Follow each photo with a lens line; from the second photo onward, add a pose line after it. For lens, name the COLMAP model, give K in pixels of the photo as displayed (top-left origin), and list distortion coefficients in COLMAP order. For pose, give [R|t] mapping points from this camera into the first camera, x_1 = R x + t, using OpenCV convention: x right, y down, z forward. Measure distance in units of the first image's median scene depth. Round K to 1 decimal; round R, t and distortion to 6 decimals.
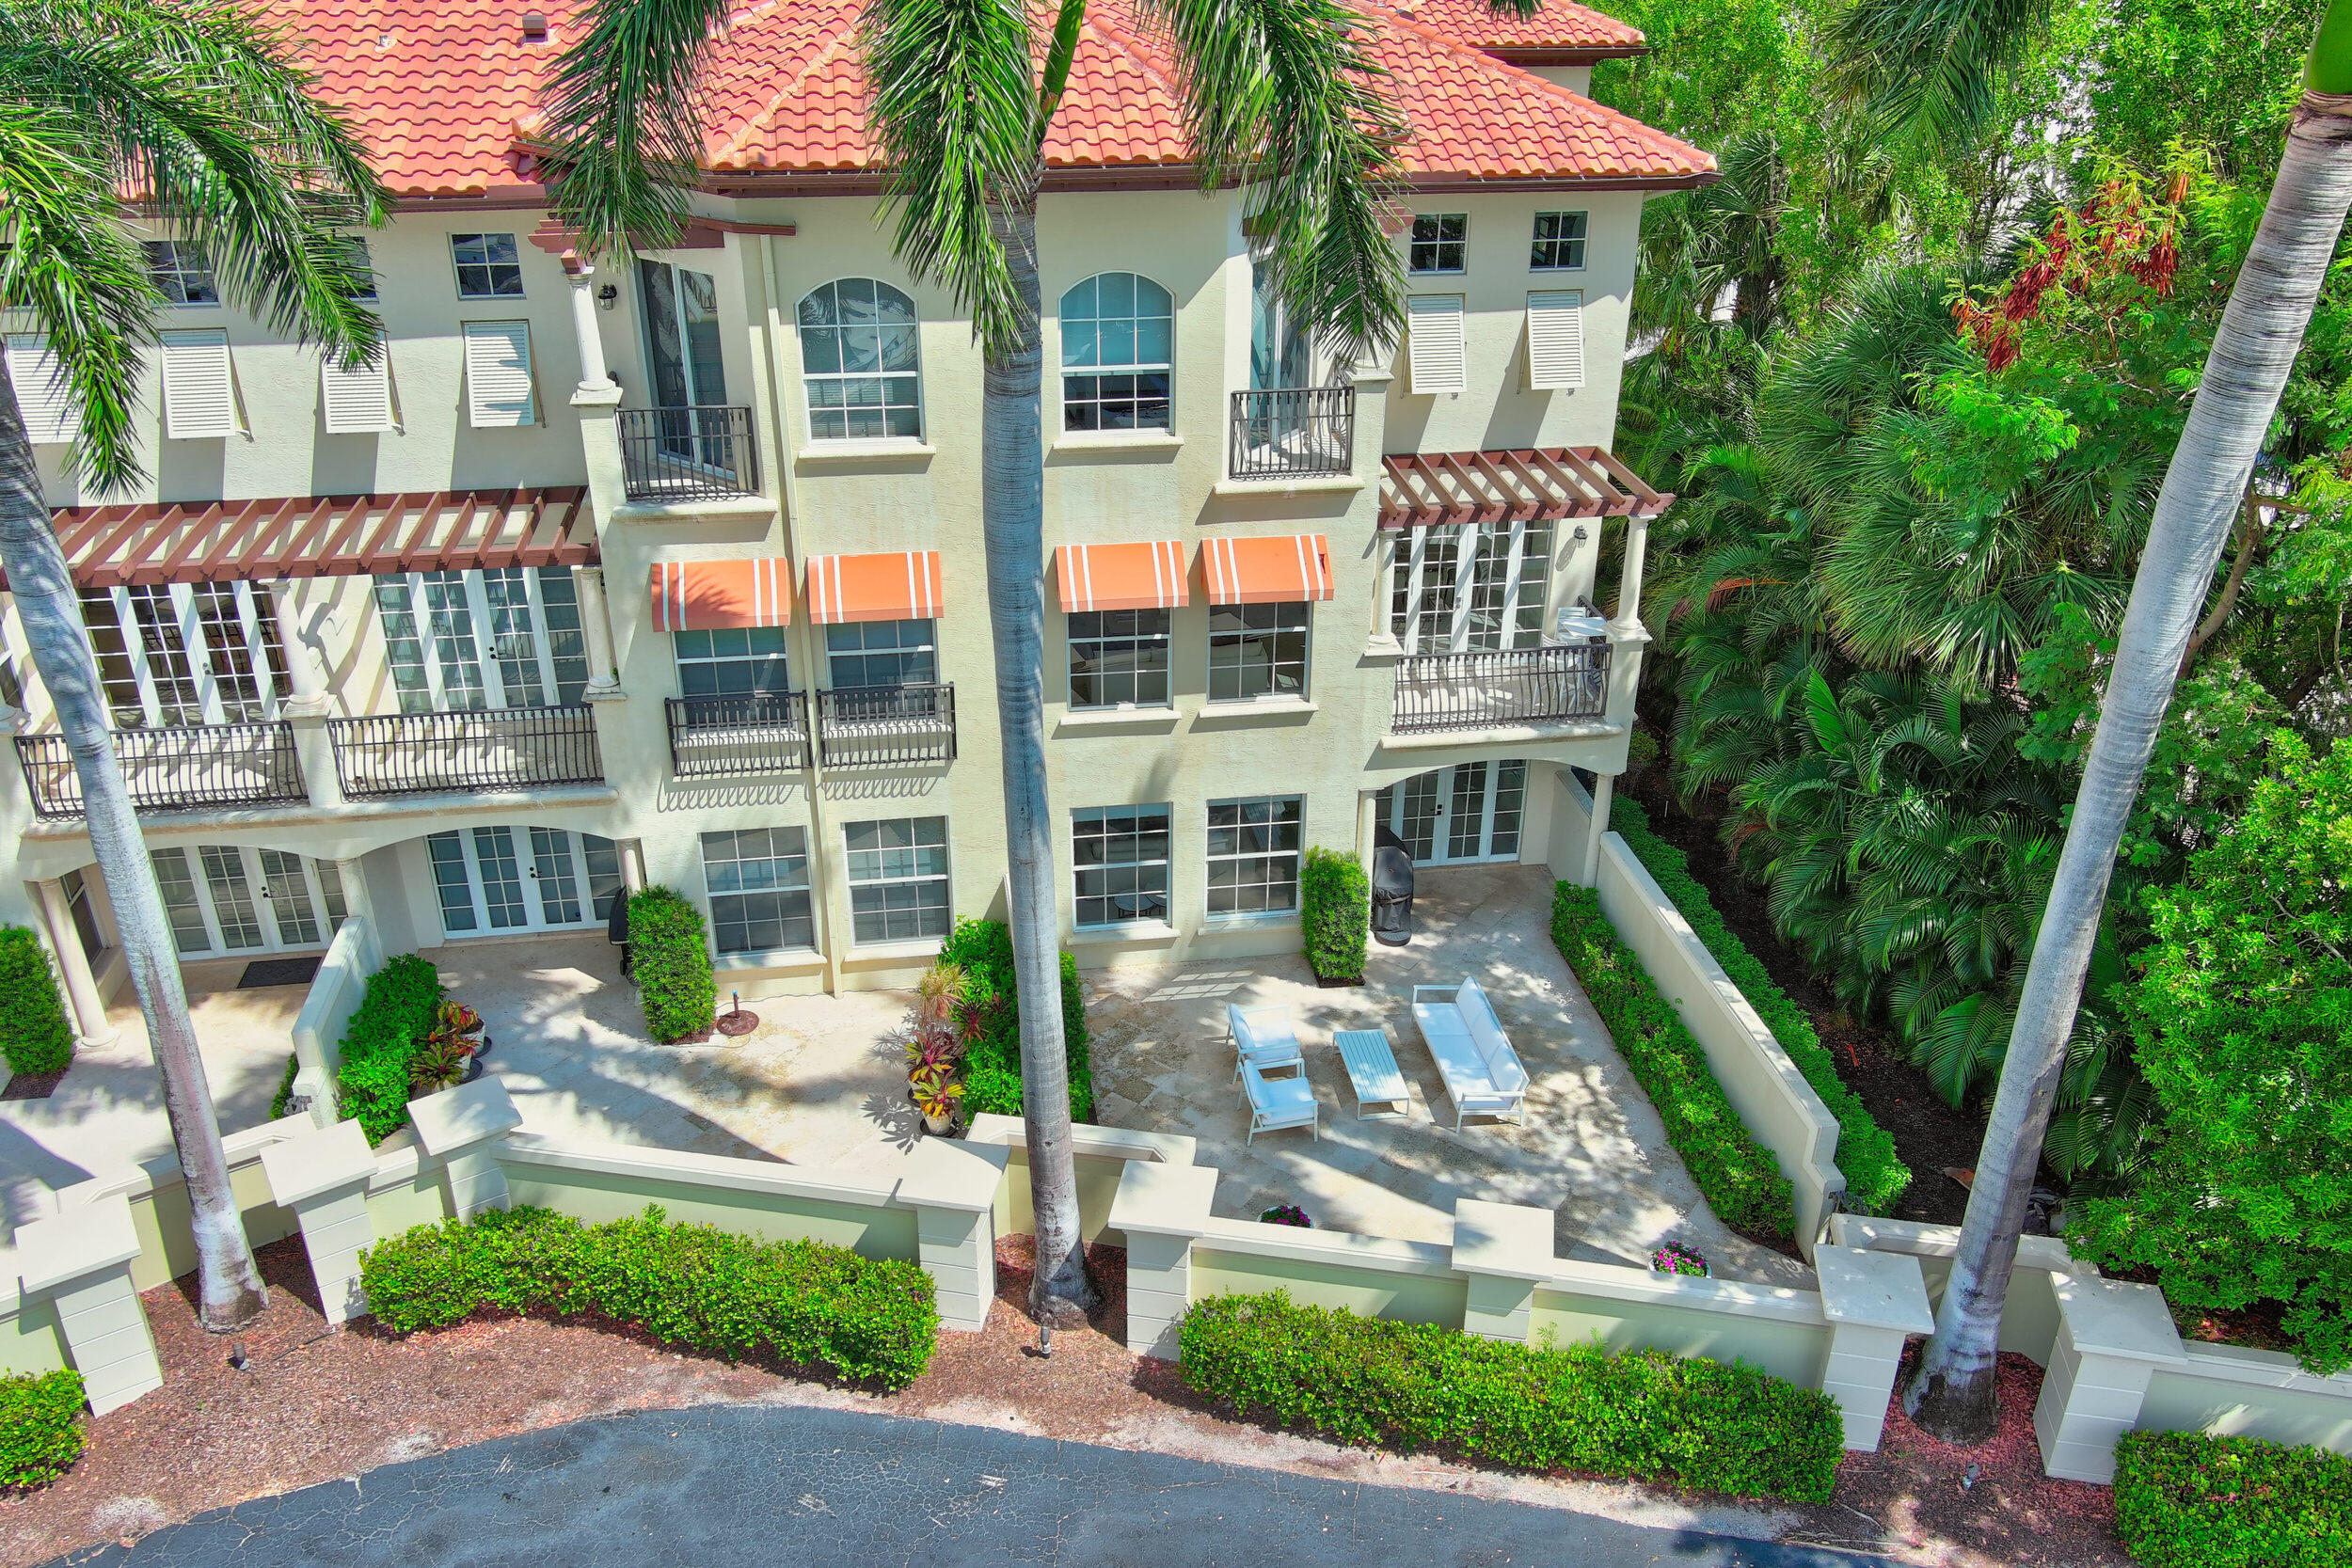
lens RADIAL K [[1809.5, 0, 1175.4], [0, 1809.5, 793.7], [0, 0, 1]] dist [0.005079, -0.005913]
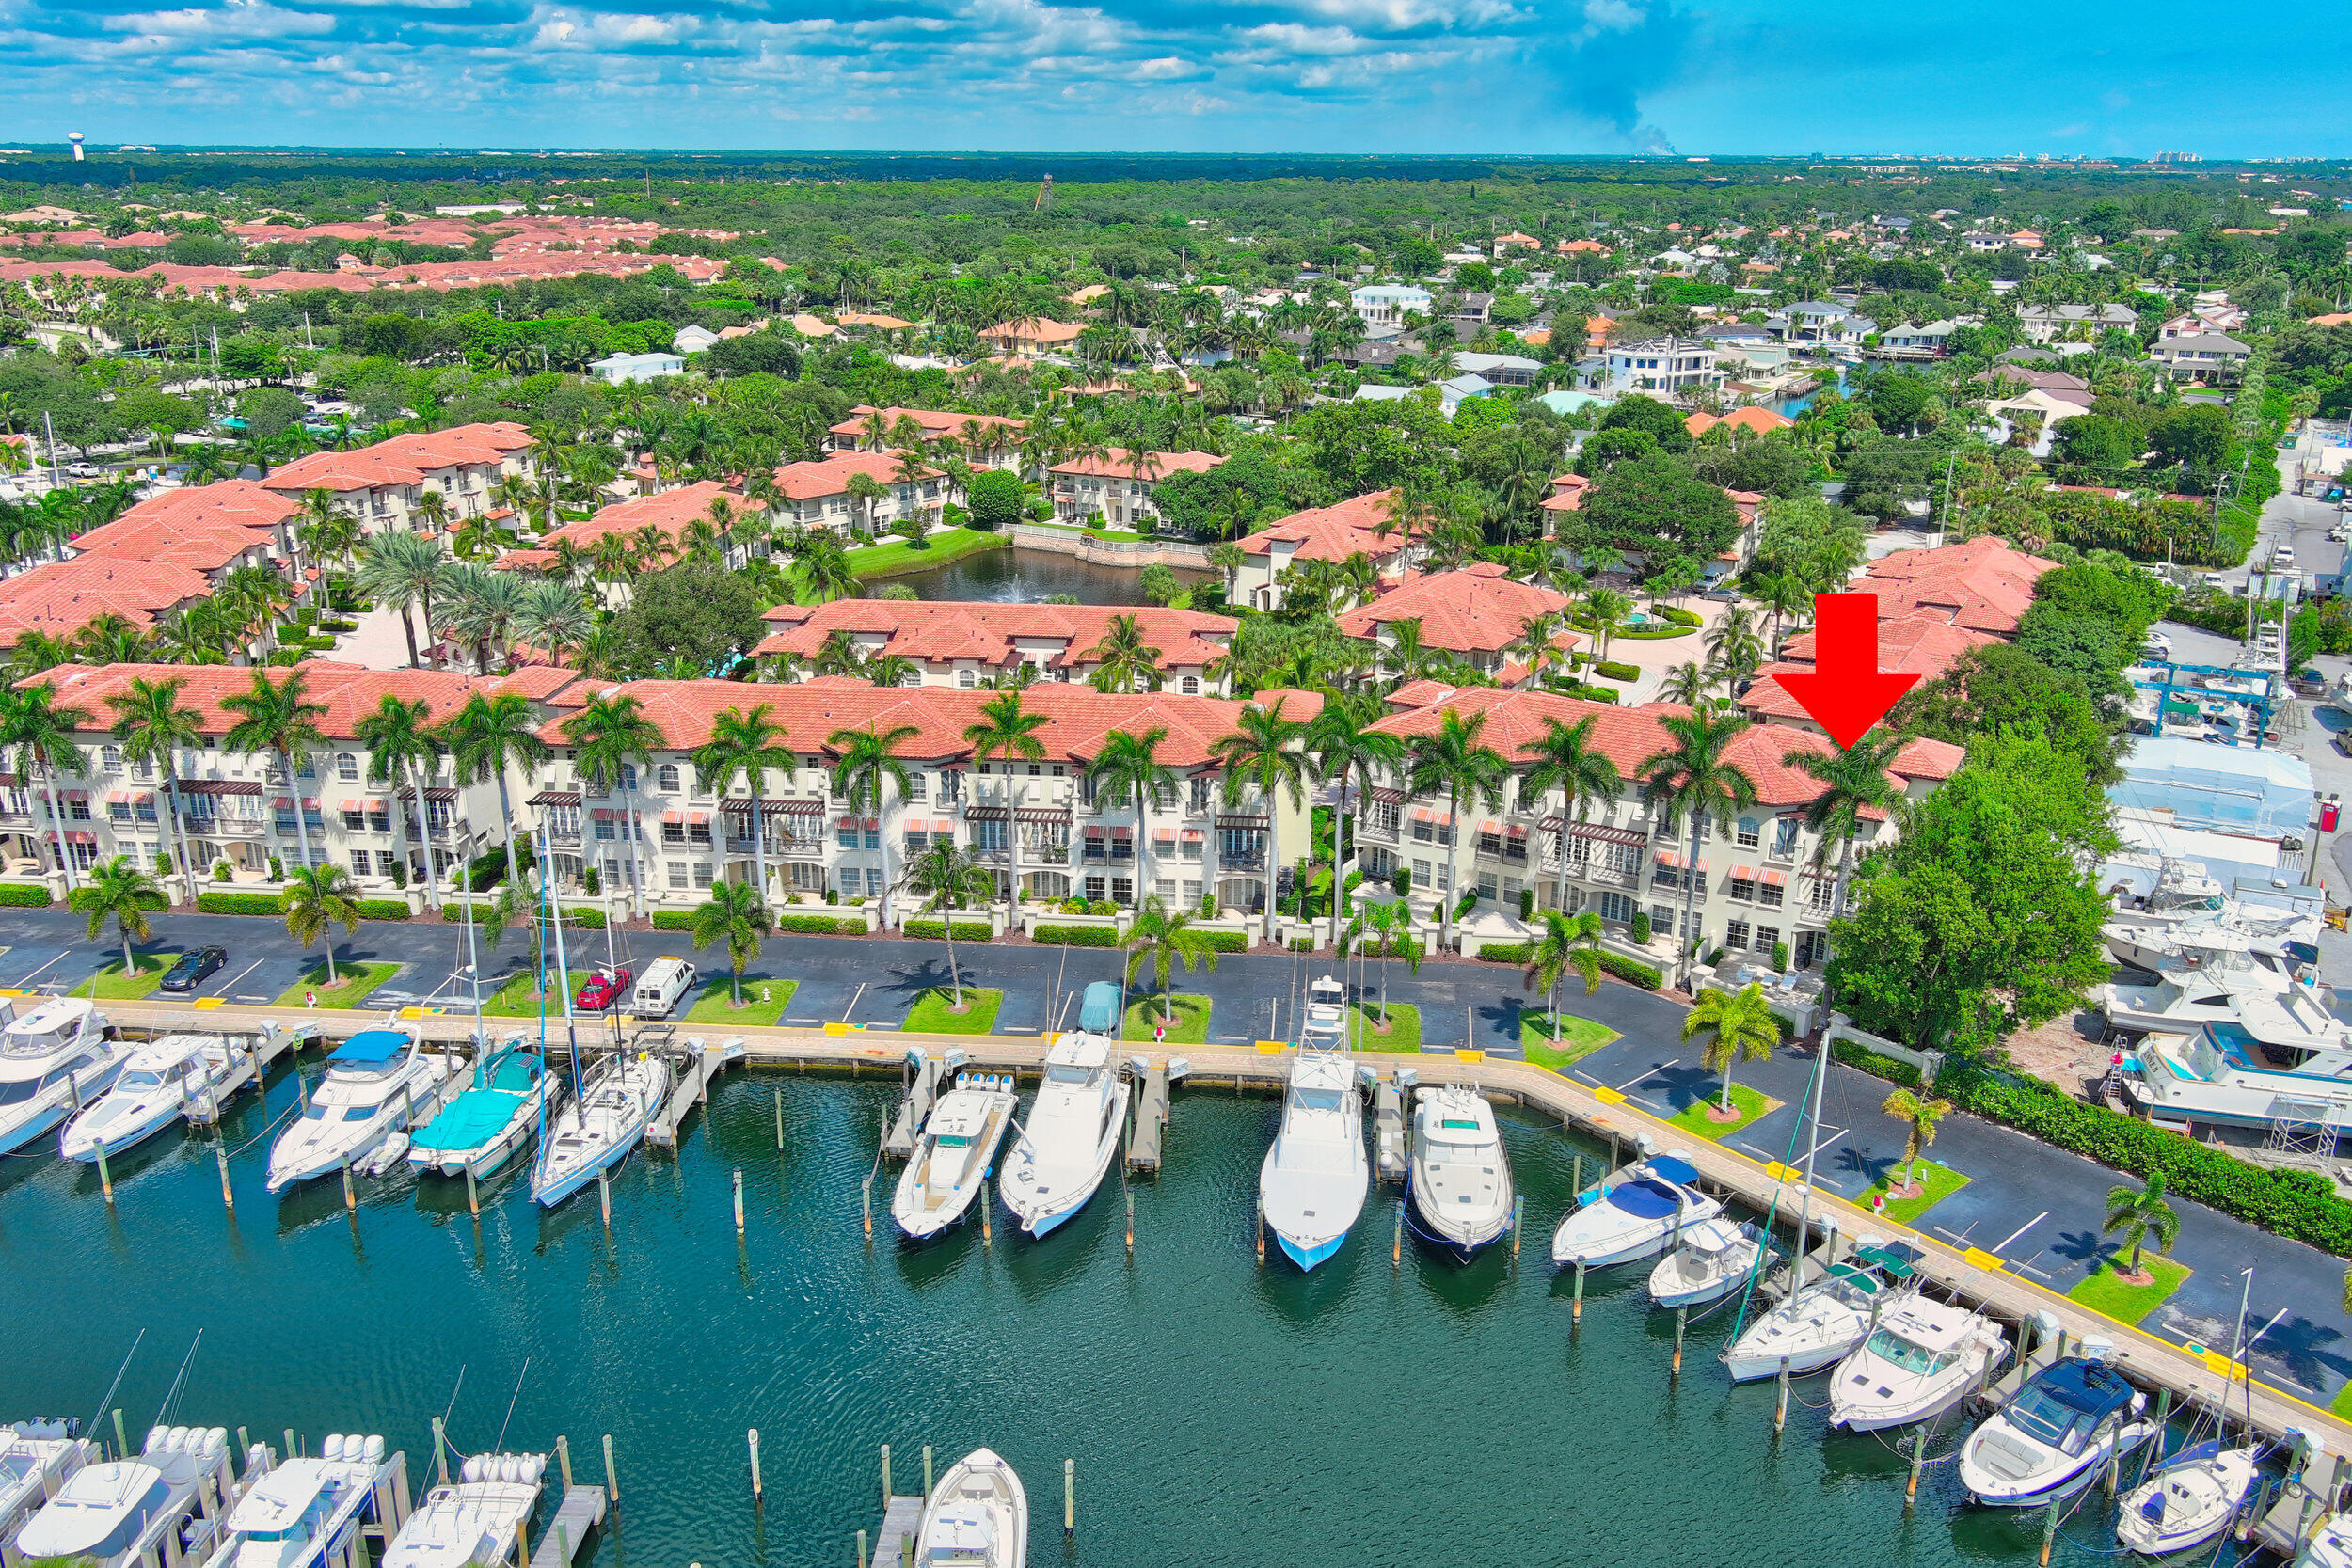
lens RADIAL K [[1804.6, 0, 1165.2], [0, 1804.6, 778.3], [0, 0, 1]] dist [0.003463, 0.000089]
pose [[0.771737, 0.191537, -0.606411, 1.722949], [-0.291122, 0.954187, -0.069107, 0.444205], [0.565393, 0.229872, 0.792142, -3.954693]]
